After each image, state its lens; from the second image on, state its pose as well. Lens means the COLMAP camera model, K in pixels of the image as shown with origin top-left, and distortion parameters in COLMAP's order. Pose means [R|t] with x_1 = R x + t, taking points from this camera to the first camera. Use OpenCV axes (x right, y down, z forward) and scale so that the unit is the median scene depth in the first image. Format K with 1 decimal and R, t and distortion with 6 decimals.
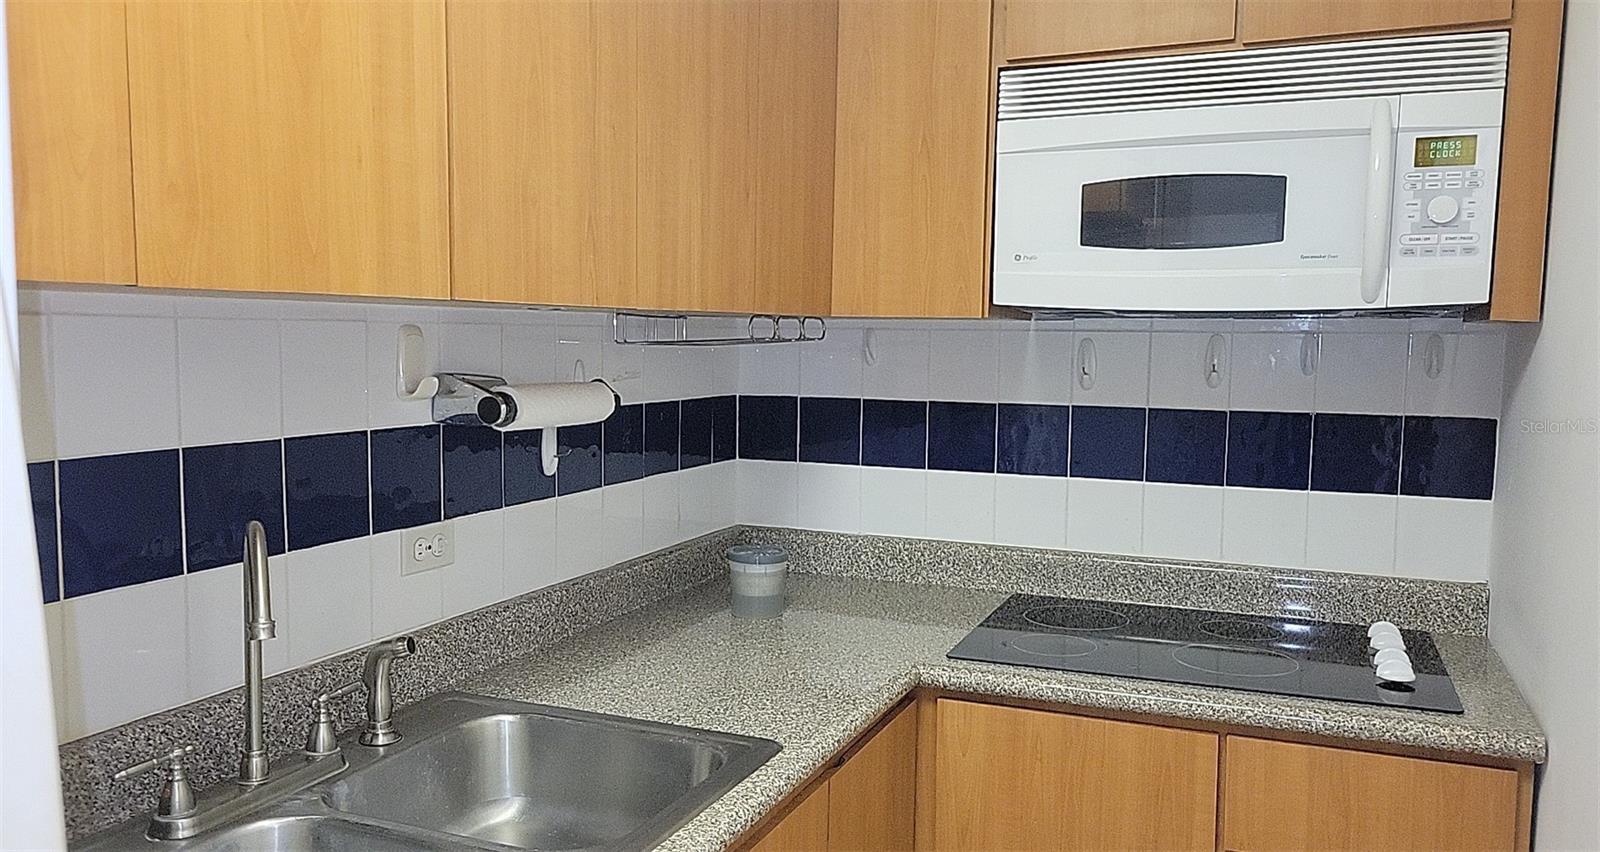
lens RADIAL K [[1194.0, 0, 794.6], [0, 1194.0, 461.9], [0, 0, 1]] dist [0.040799, -0.004083]
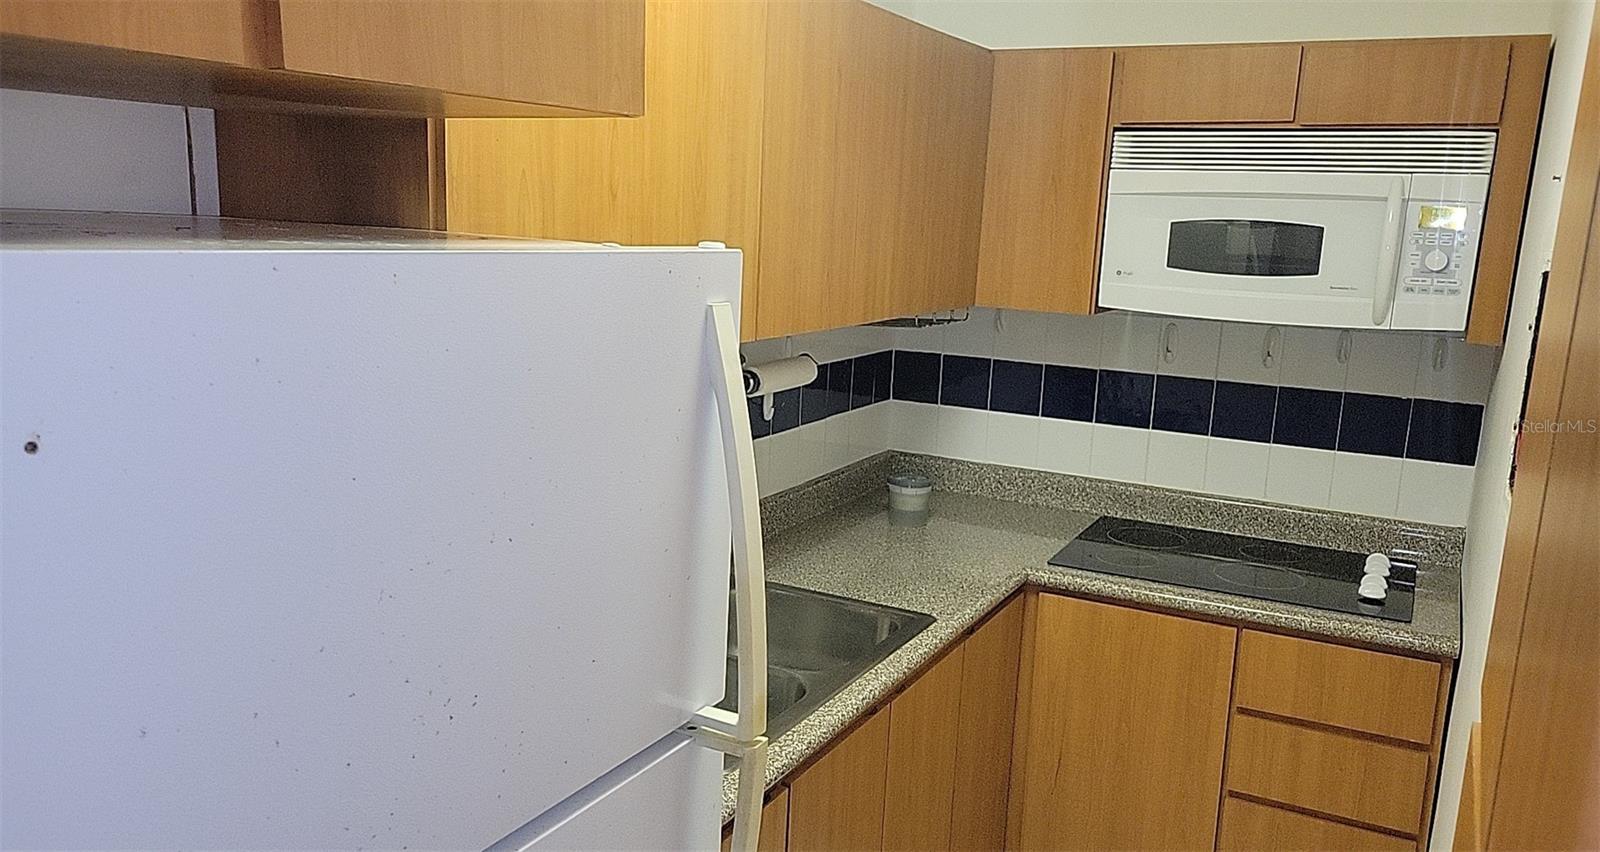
lens RADIAL K [[1194.0, 0, 794.6], [0, 1194.0, 461.9], [0, 0, 1]] dist [0.040799, -0.004083]
pose [[0.995446, 0.045732, -0.083639, -0.056762], [-0.036884, 0.993848, 0.104427, -0.091291], [0.087900, -0.100866, 0.991009, -0.407127]]
